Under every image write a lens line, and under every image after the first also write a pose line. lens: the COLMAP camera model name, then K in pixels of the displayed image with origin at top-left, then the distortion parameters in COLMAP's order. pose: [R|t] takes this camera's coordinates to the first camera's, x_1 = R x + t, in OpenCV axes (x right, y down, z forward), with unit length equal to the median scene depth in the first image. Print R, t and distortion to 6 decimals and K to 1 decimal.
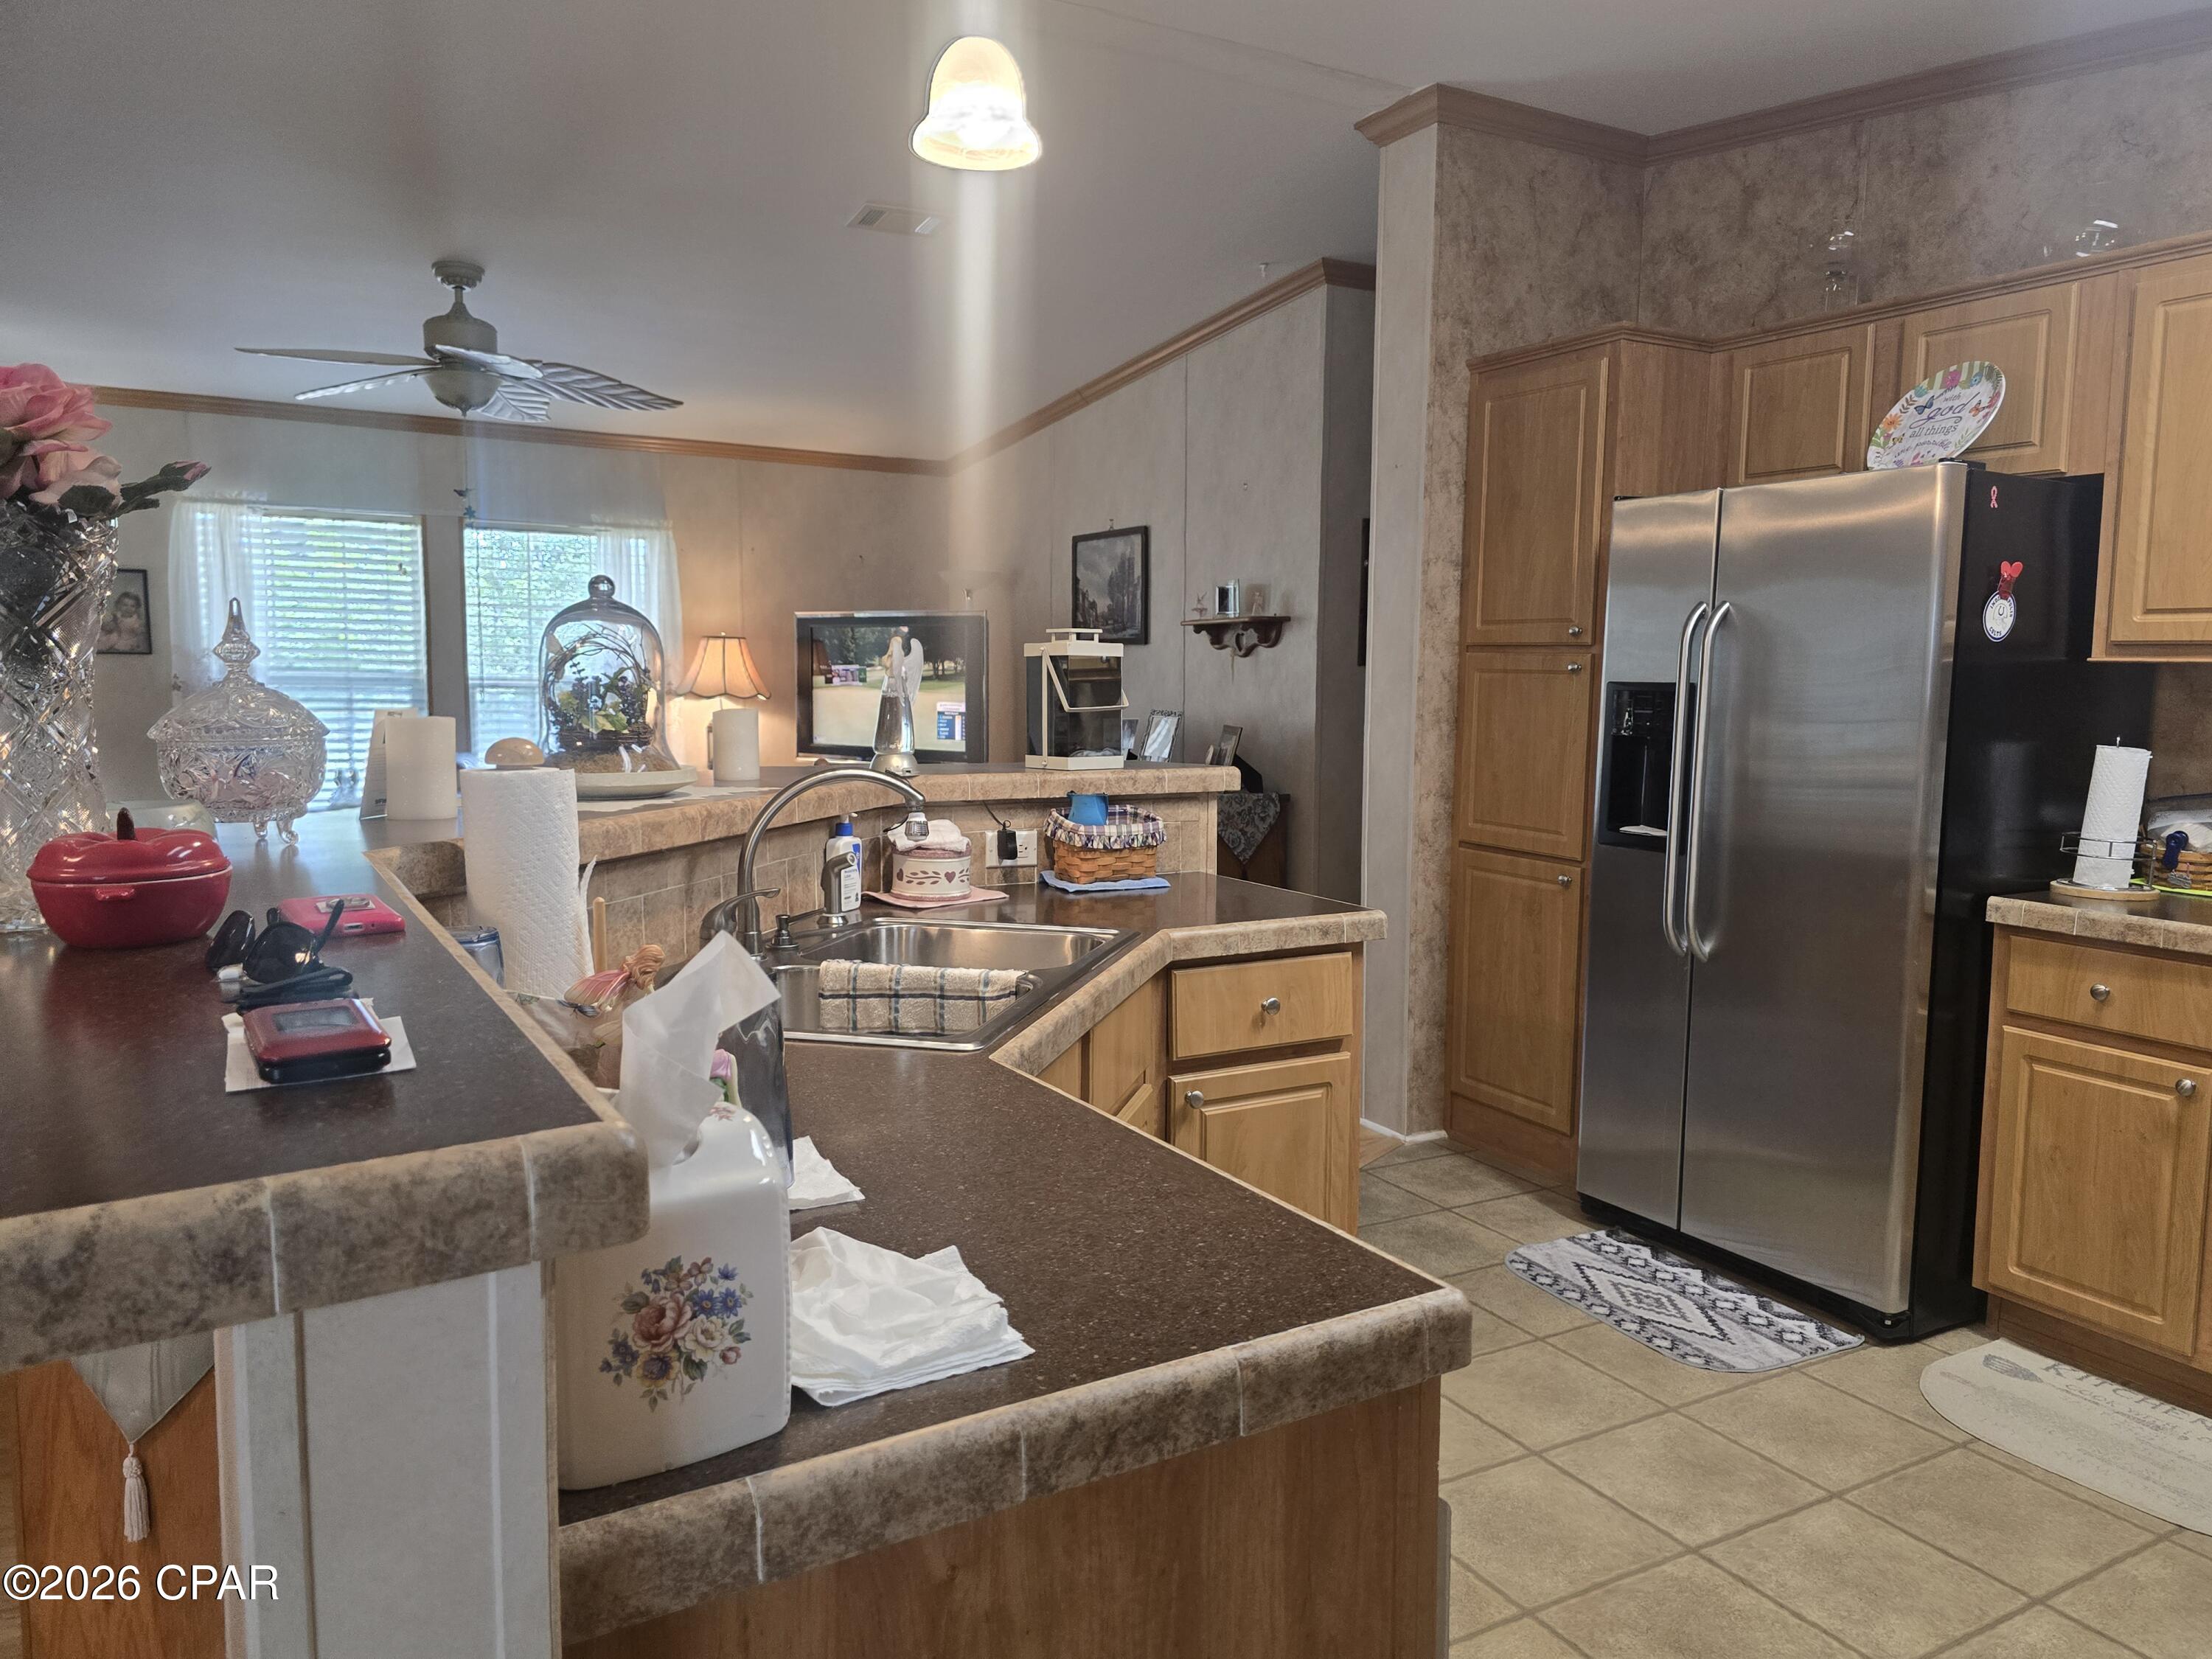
lens RADIAL K [[1492.8, 0, 1189.4], [0, 1492.8, 817.3], [0, 0, 1]] dist [0.063686, -0.058862]
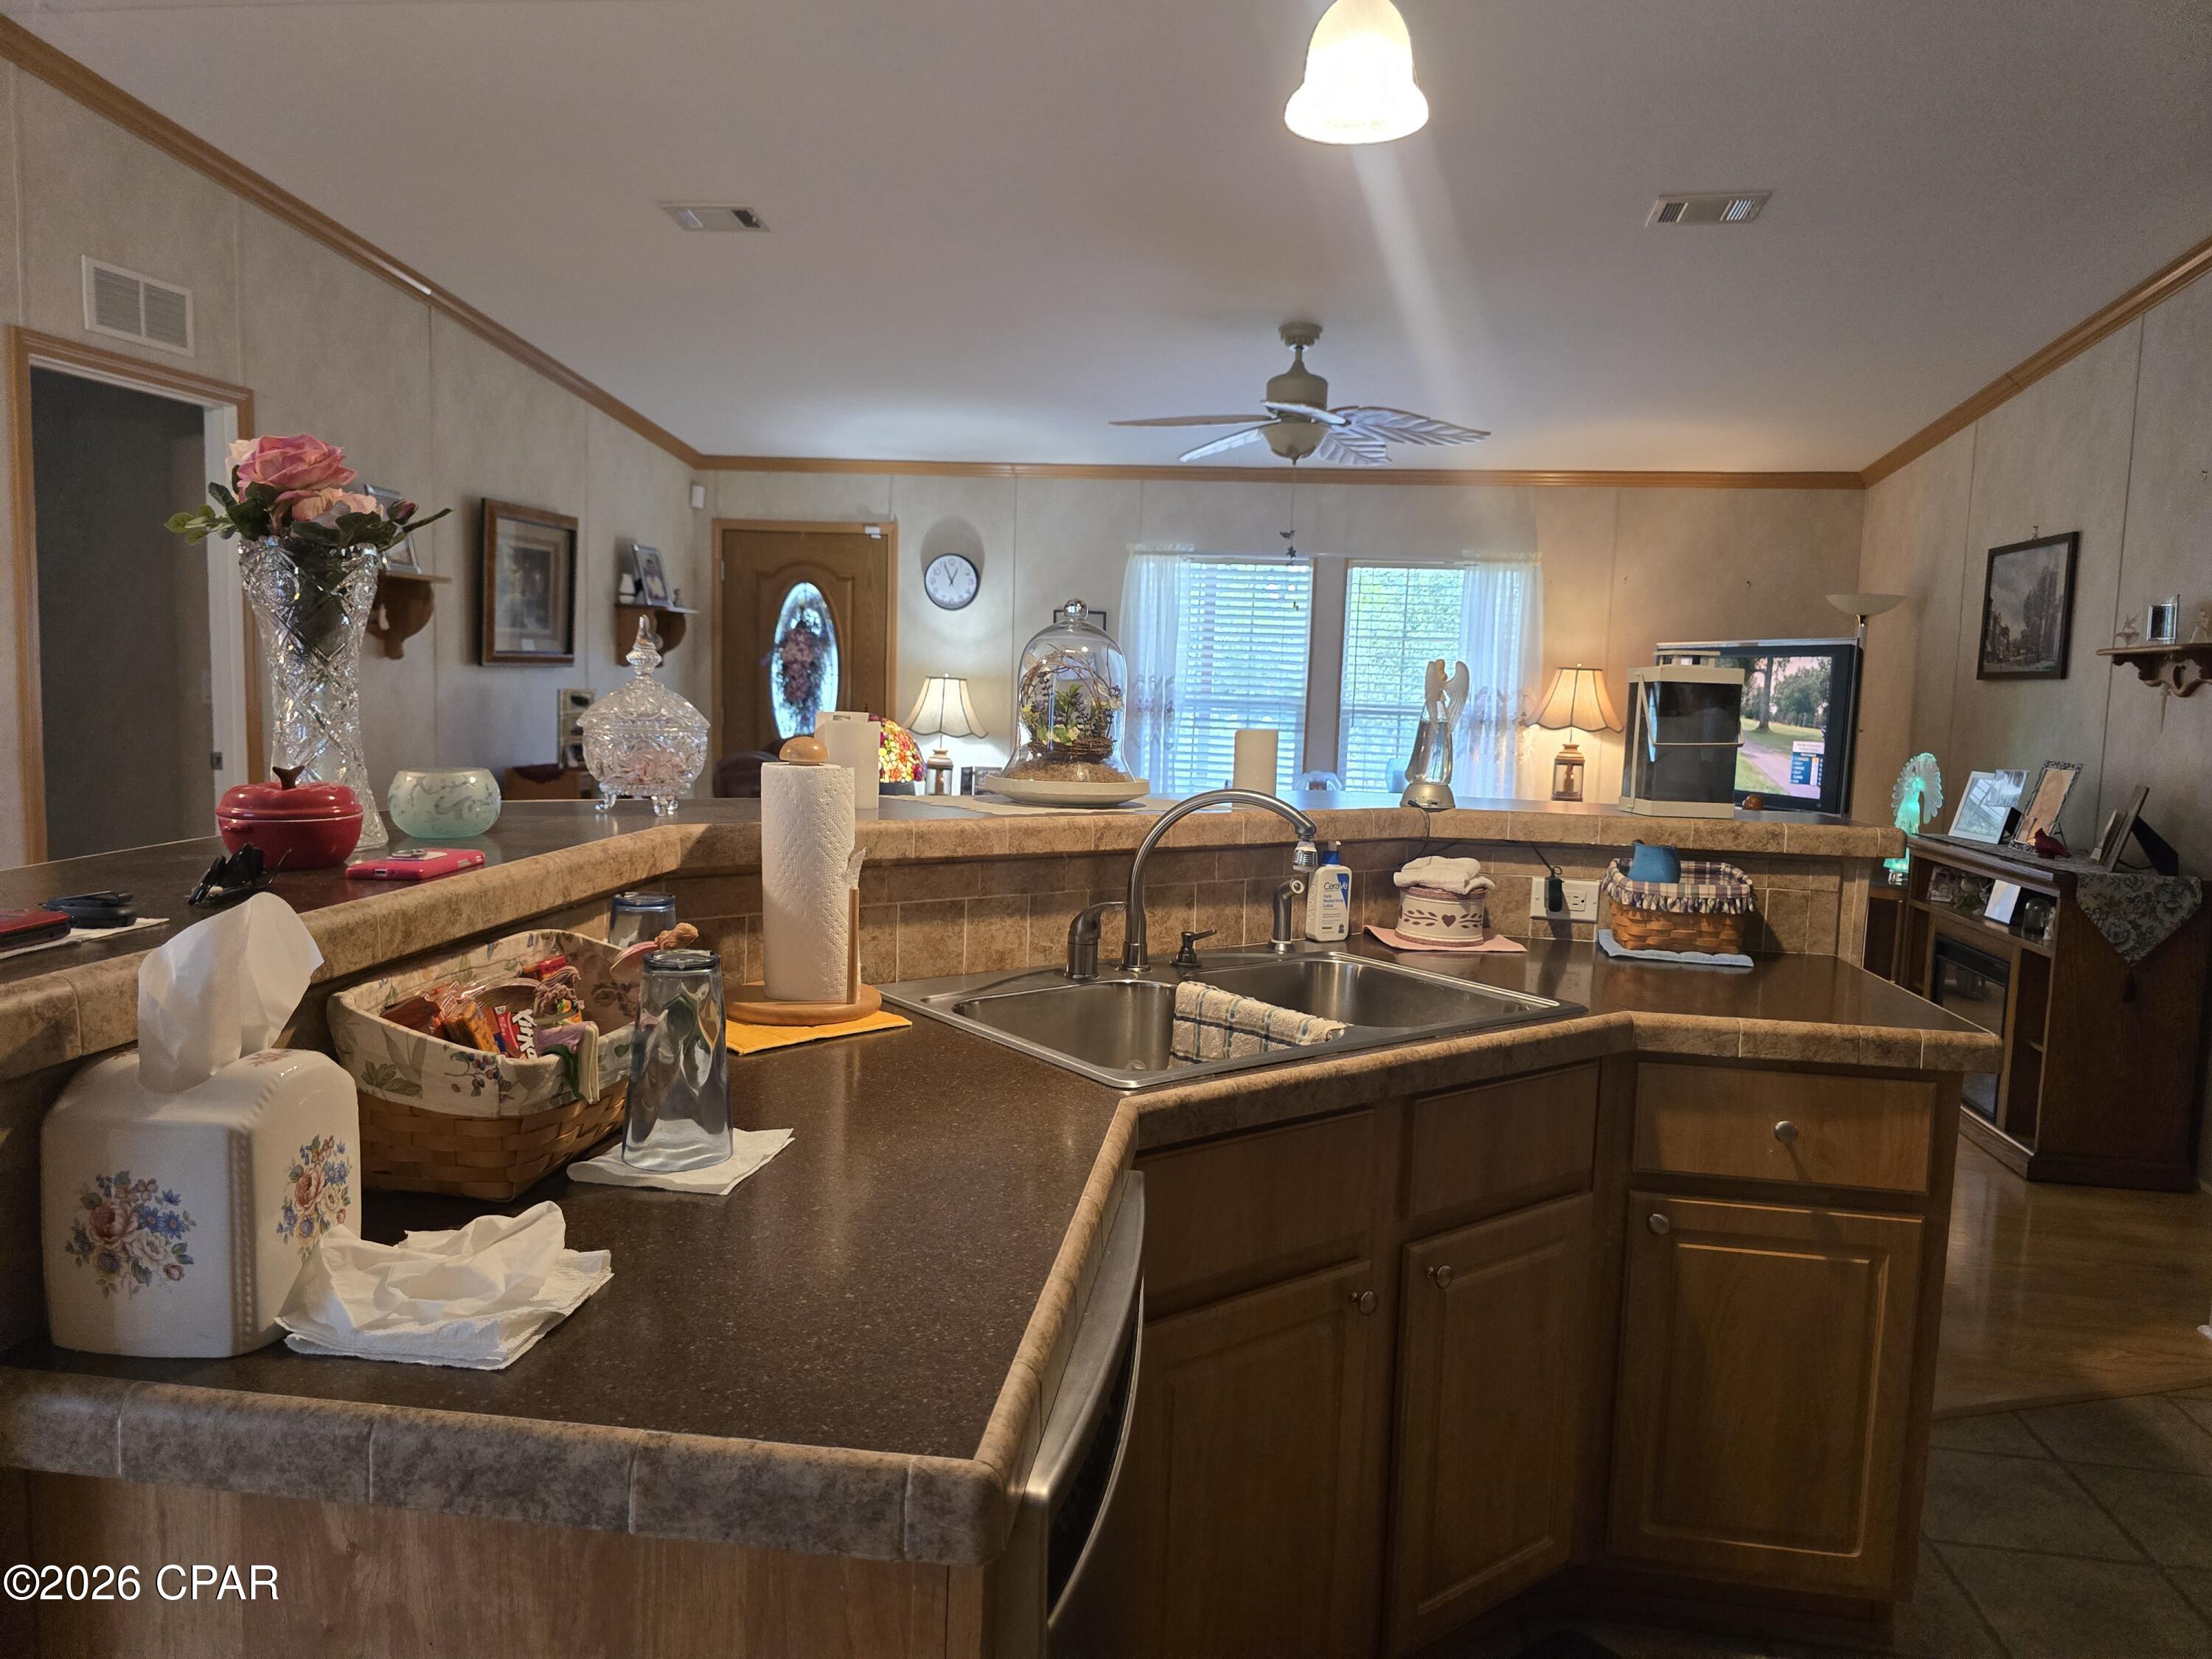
lens RADIAL K [[1492.8, 0, 1101.9], [0, 1492.8, 835.6], [0, 0, 1]] dist [0.063686, -0.058862]
pose [[0.782800, 0.081003, -0.616978, 0.222861], [-0.087256, 0.995984, 0.020055, -0.010985], [0.616125, 0.038136, 0.786725, 0.133335]]
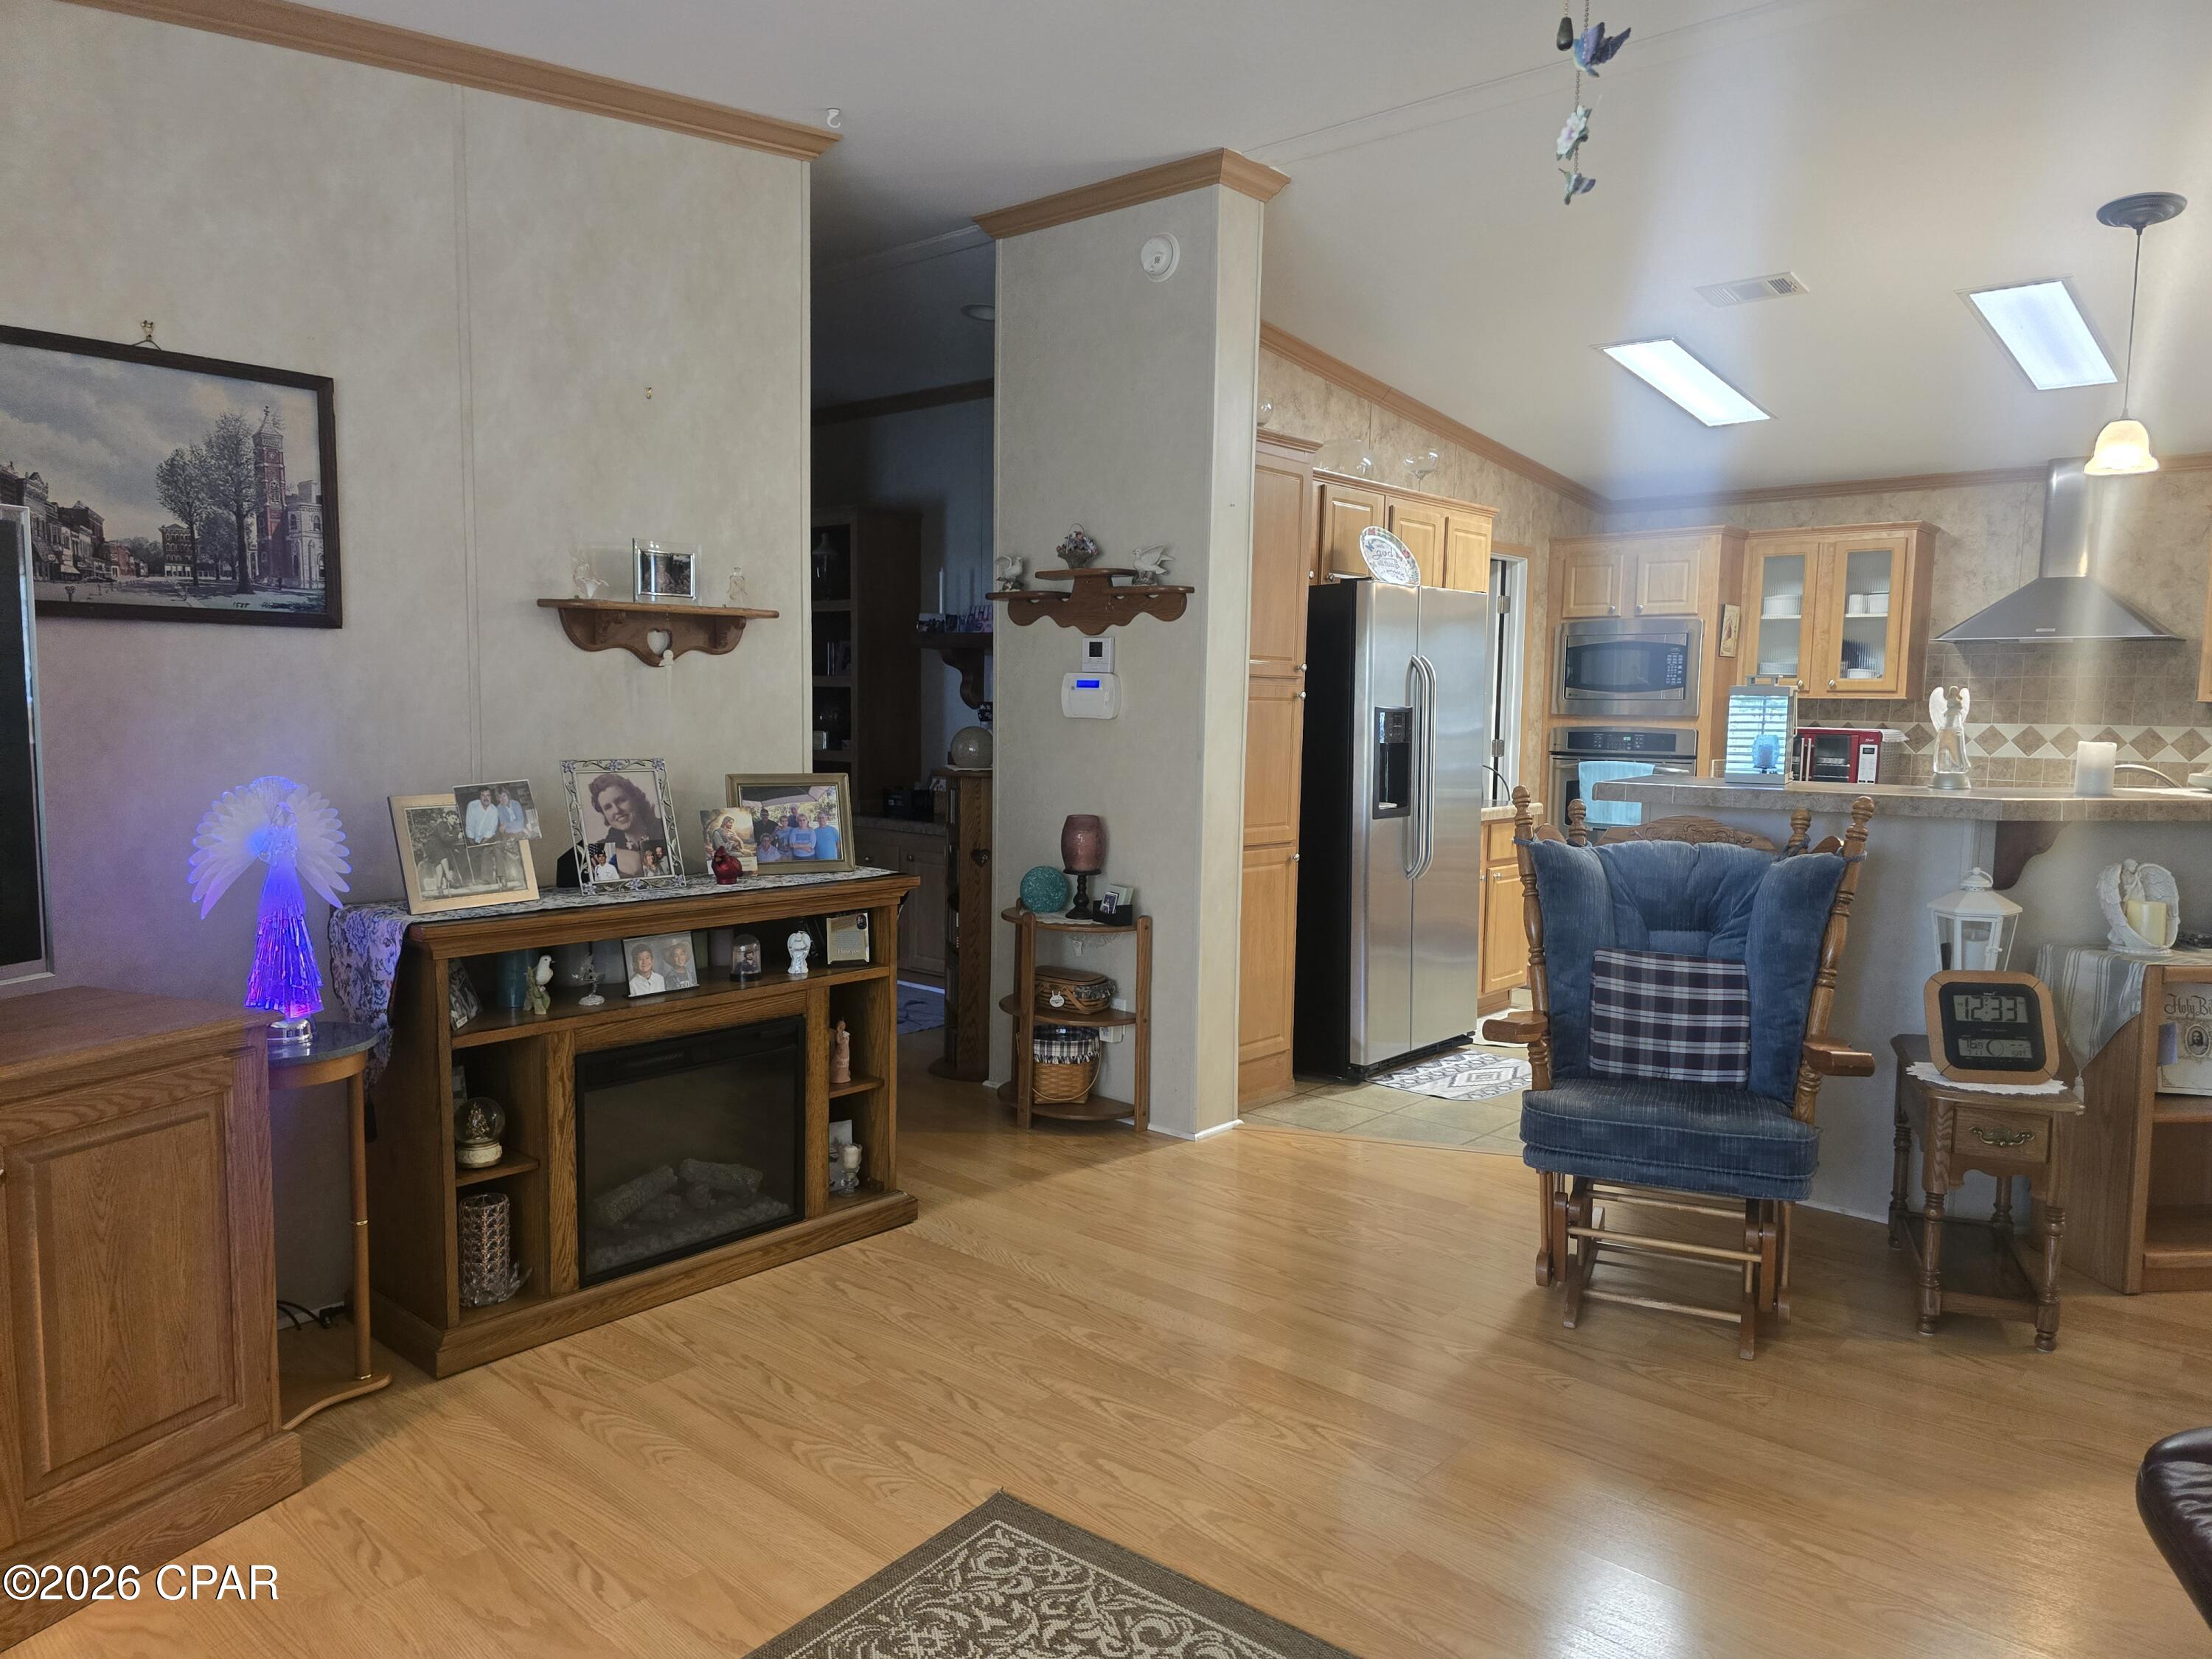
lens RADIAL K [[1492.8, 0, 1118.7], [0, 1492.8, 837.6], [0, 0, 1]] dist [0.063686, -0.058862]
pose [[-0.284404, -0.107731, 0.952632, -1.076628], [0.073739, 0.988265, 0.133775, -0.183744], [-0.955864, 0.108292, -0.273122, 1.714812]]
